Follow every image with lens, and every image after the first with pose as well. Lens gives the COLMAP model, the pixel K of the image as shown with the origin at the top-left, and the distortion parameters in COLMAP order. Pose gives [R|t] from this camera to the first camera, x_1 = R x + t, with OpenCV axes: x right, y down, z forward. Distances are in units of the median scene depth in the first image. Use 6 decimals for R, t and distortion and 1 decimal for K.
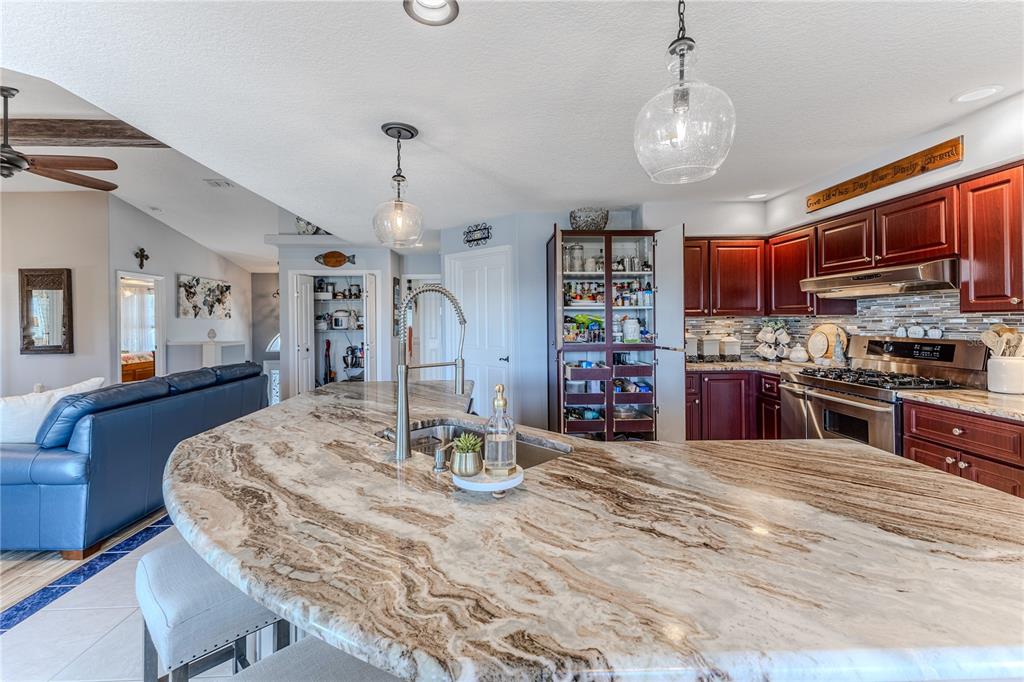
lens RADIAL K [[438.8, 0, 521.6], [0, 438.8, 326.3], [0, 0, 1]] dist [0.011265, -0.002271]
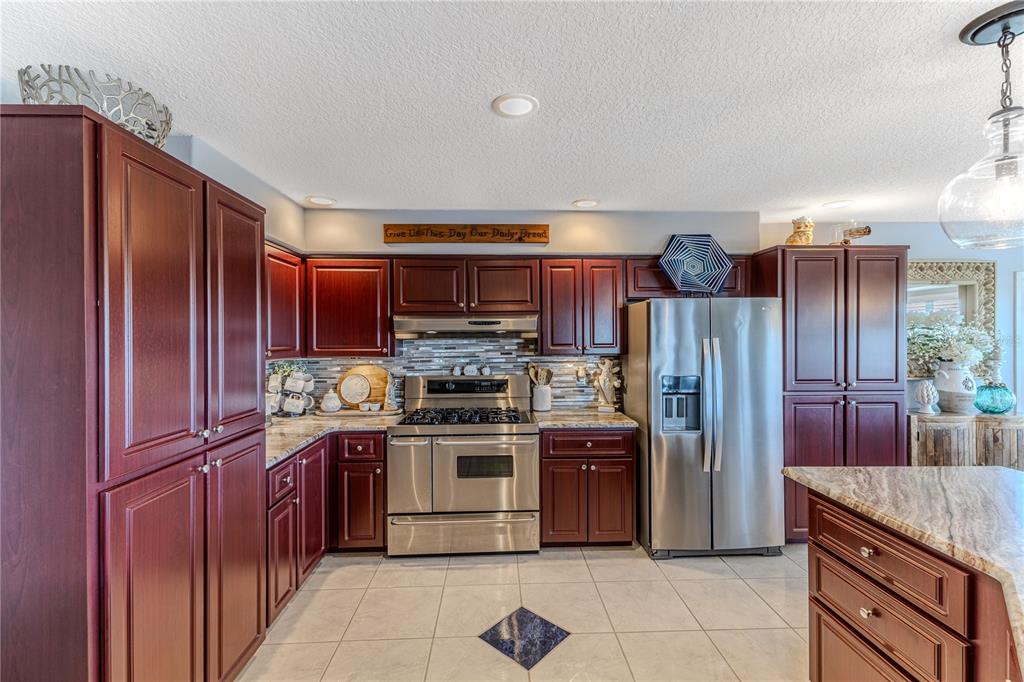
lens RADIAL K [[438.8, 0, 496.9], [0, 438.8, 343.2], [0, 0, 1]] dist [0.011265, -0.002271]
pose [[0.029695, -0.001654, 0.999558, -0.233333], [0.022024, 0.999757, 0.001000, -0.050035], [-0.999316, 0.021985, 0.029724, 0.756957]]
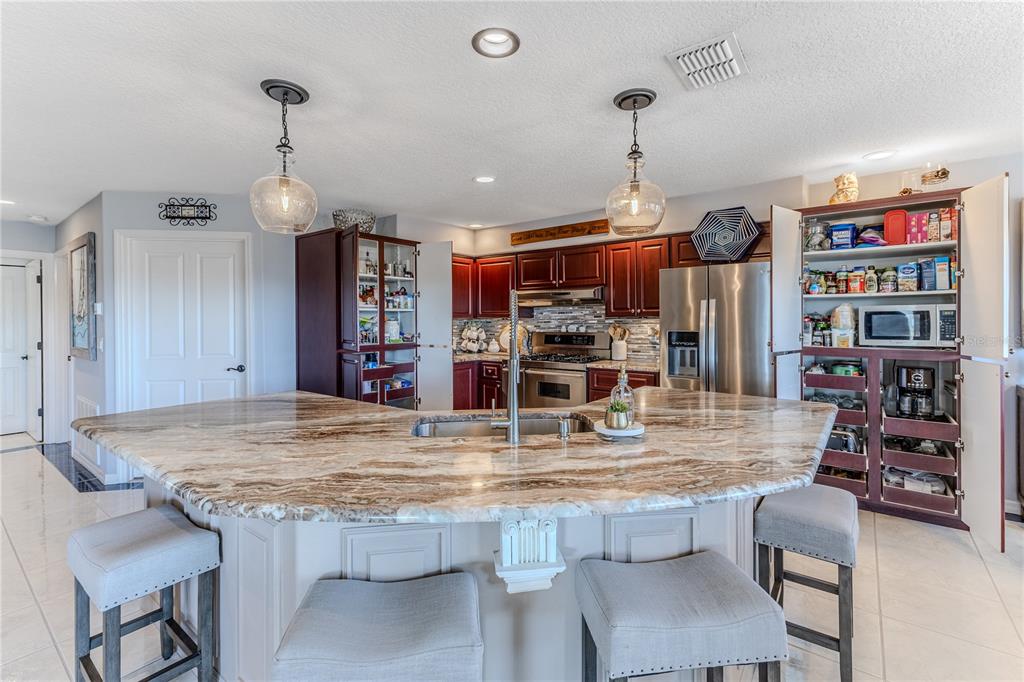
lens RADIAL K [[438.8, 0, 493.0], [0, 438.8, 337.4], [0, 0, 1]] dist [0.011265, -0.002271]
pose [[0.669610, -0.027574, 0.742201, -0.440571], [0.011129, 0.999571, 0.027095, -0.001533], [-0.742629, -0.009883, 0.669630, 0.104364]]
